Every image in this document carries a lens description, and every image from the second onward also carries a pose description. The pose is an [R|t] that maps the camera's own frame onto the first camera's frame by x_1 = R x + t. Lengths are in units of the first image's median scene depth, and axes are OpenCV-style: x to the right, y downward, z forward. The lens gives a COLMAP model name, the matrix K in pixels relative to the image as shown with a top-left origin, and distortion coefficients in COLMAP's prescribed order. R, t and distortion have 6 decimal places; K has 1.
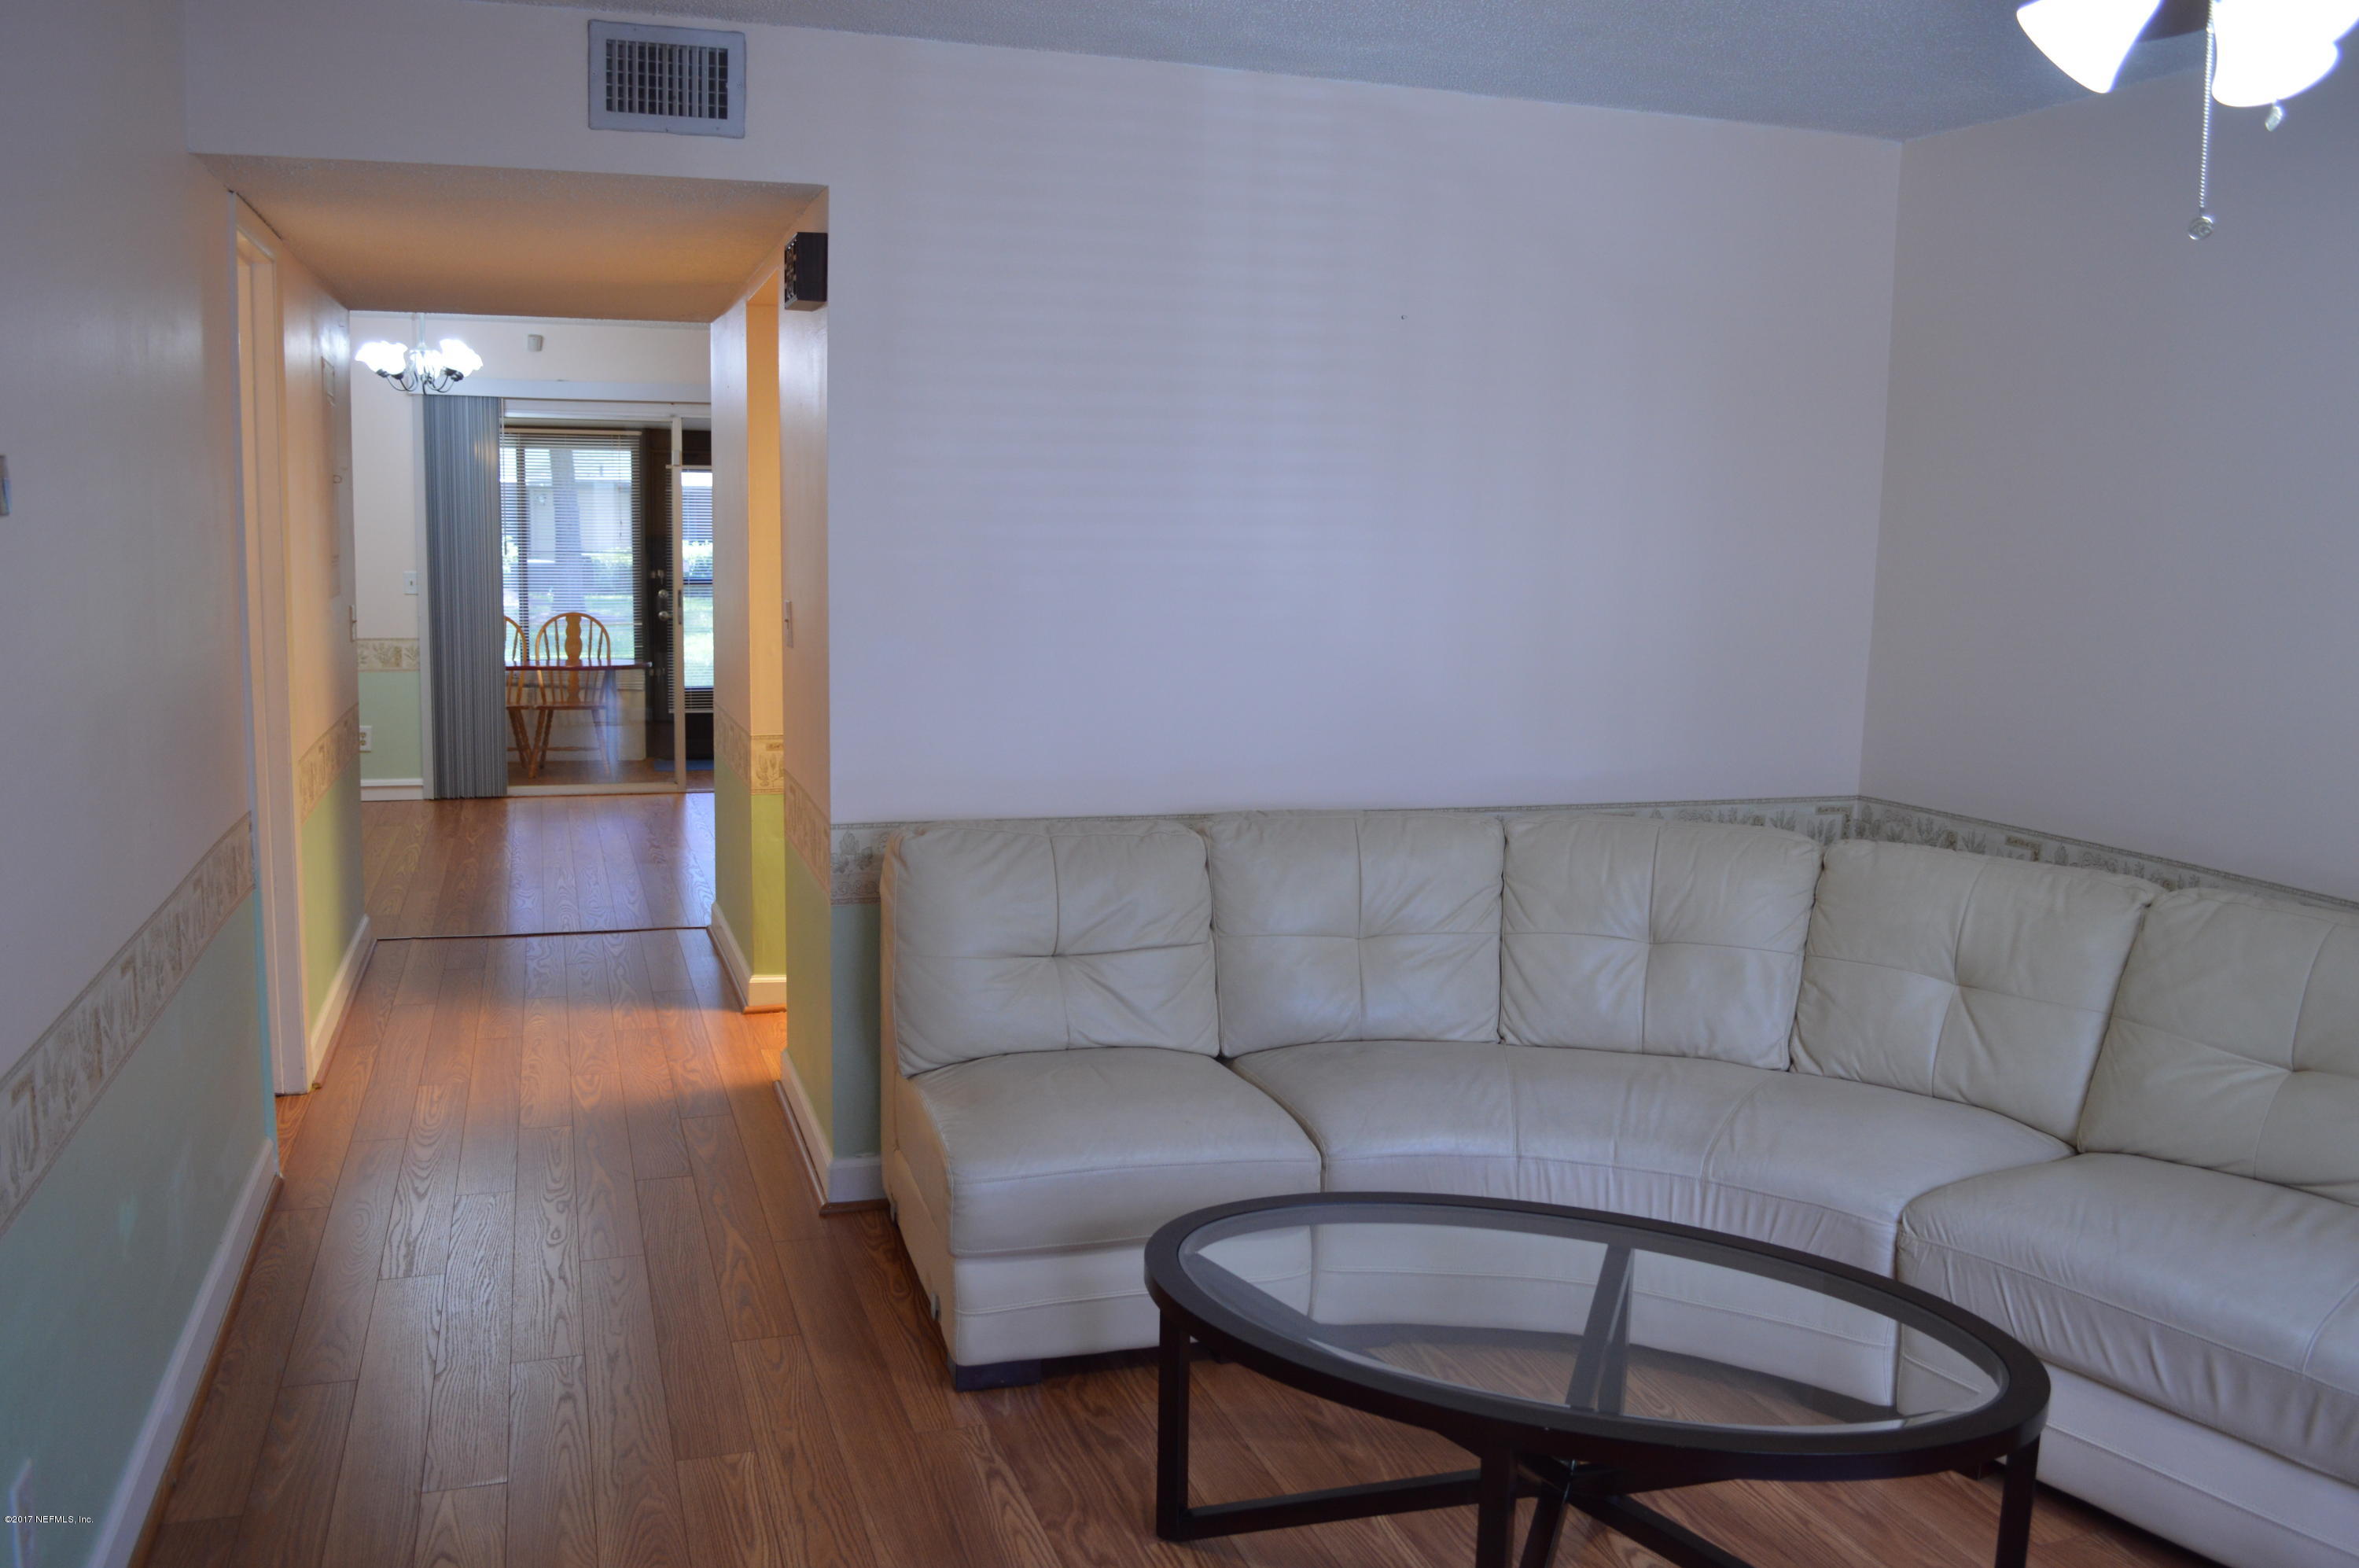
lens RADIAL K [[1886.9, 0, 1165.9], [0, 1886.9, 784.4], [0, 0, 1]] dist [-0.079331, 0.010749]
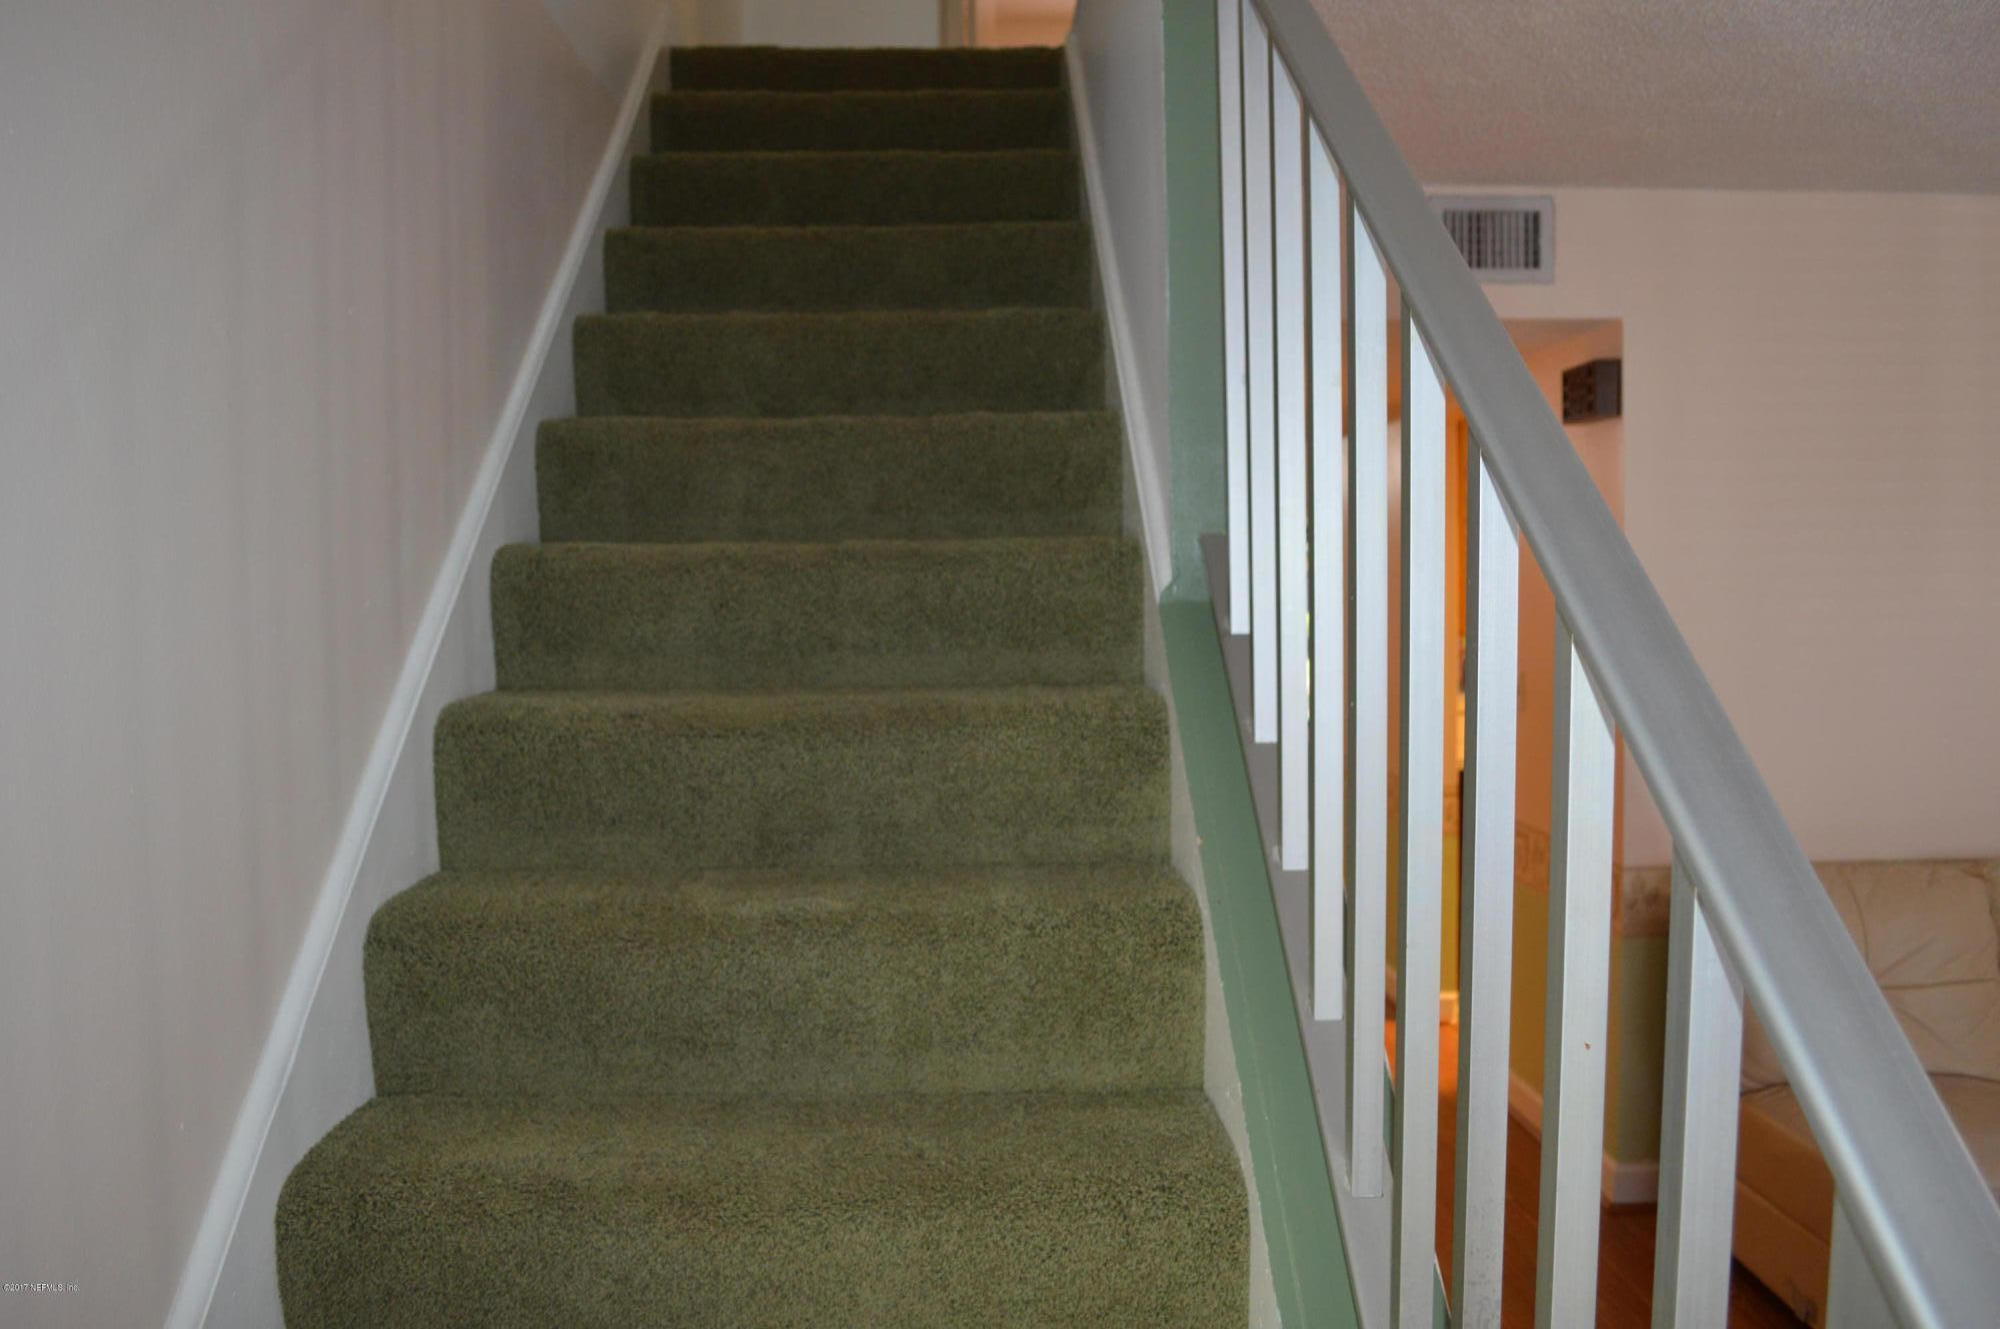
lens RADIAL K [[1599.7, 0, 988.5], [0, 1599.7, 664.8], [0, 0, 1]] dist [-0.079331, 0.010749]
pose [[0.957673, -0.019403, -0.287205, -0.276968], [-0.008112, 0.995511, -0.094301, -0.007703], [0.287746, 0.092640, 0.953216, -0.036245]]
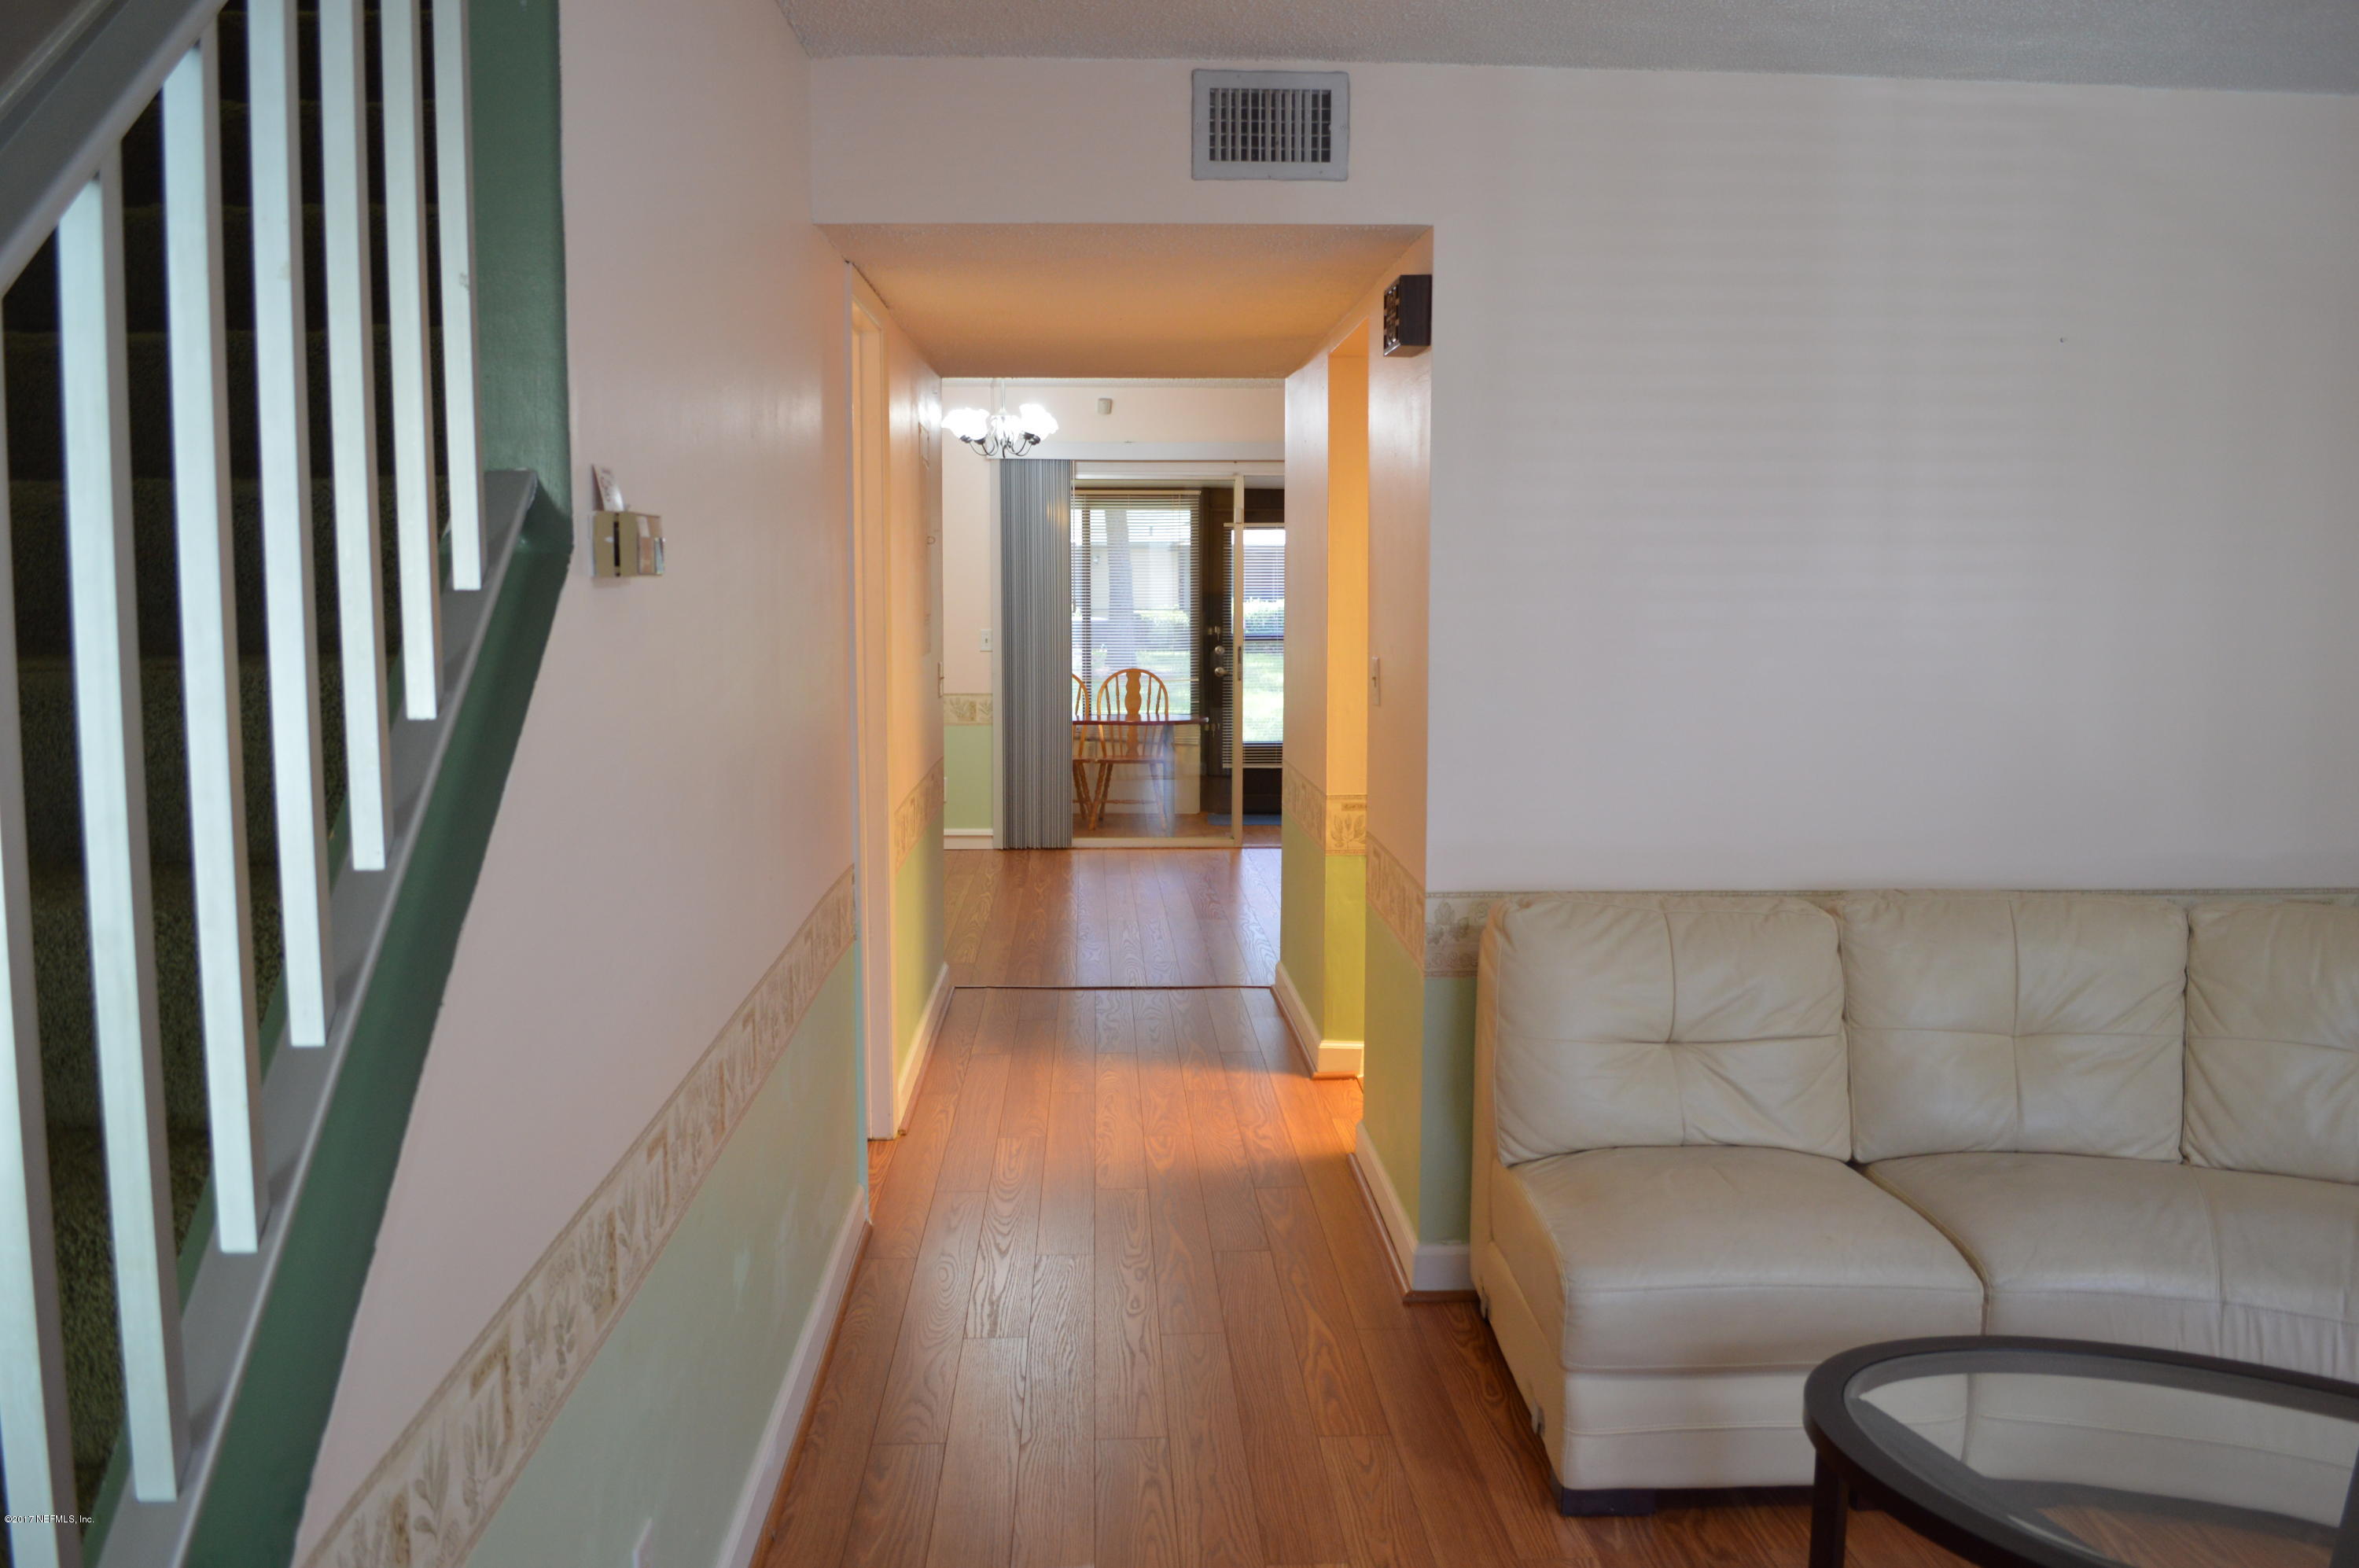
lens RADIAL K [[1886.9, 0, 1165.9], [0, 1886.9, 784.4], [0, 0, 1]] dist [-0.079331, 0.010749]
pose [[0.961101, 0.012576, -0.275910, -0.043392], [-0.020589, 0.999446, -0.026163, -0.005949], [0.275428, 0.030826, 0.960827, 0.048085]]
